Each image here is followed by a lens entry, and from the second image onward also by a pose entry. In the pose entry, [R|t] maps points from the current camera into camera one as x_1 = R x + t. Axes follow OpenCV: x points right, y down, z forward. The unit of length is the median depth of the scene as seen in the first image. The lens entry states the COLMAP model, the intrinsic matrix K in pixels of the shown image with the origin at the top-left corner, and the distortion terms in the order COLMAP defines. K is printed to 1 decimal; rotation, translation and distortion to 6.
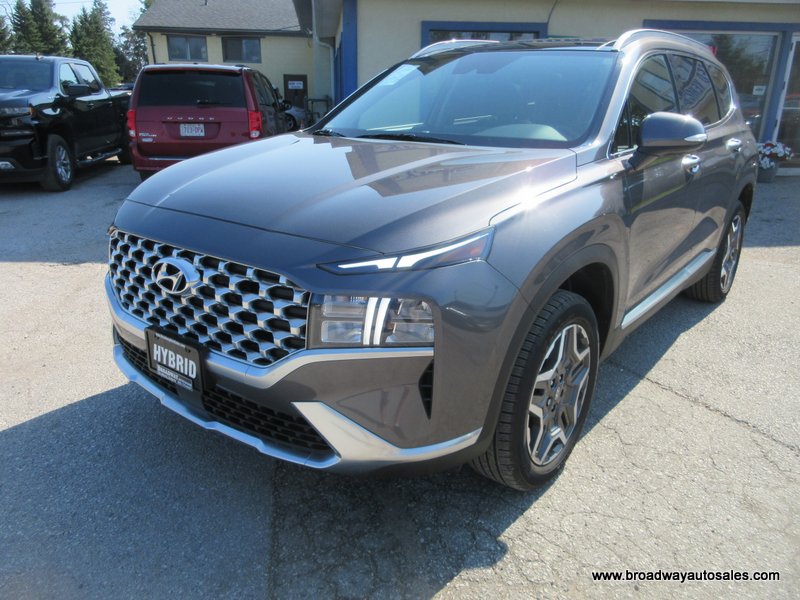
lens RADIAL K [[604.8, 0, 395.6], [0, 604.8, 299.1], [0, 0, 1]] dist [0.014400, -0.002693]
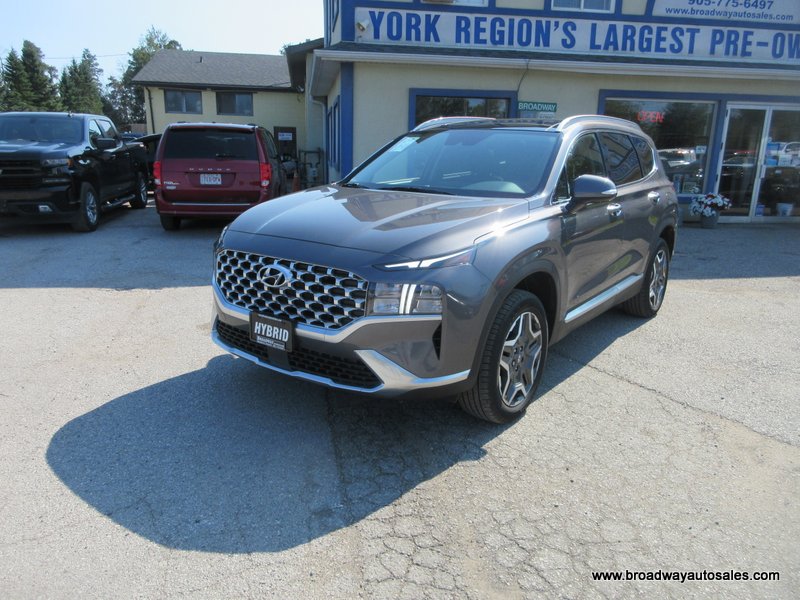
lens RADIAL K [[604.8, 0, 394.0], [0, 604.8, 298.2], [0, 0, 1]] dist [0.014400, -0.002693]
pose [[0.999502, 0.002542, 0.031445, -0.081359], [-0.000127, 0.997064, -0.076572, 0.108051], [-0.031547, 0.076530, 0.996568, -0.445789]]
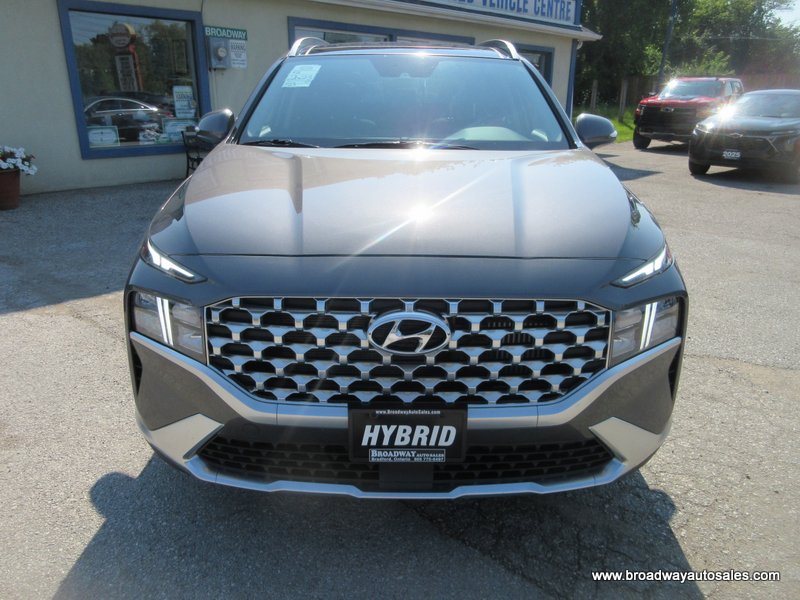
lens RADIAL K [[604.8, 0, 401.0], [0, 604.8, 297.8], [0, 0, 1]] dist [0.014400, -0.002693]
pose [[0.774394, -0.202790, 0.599324, -0.663224], [0.193433, 0.977772, 0.080905, -0.119286], [-0.602409, 0.053276, 0.796407, 0.277636]]
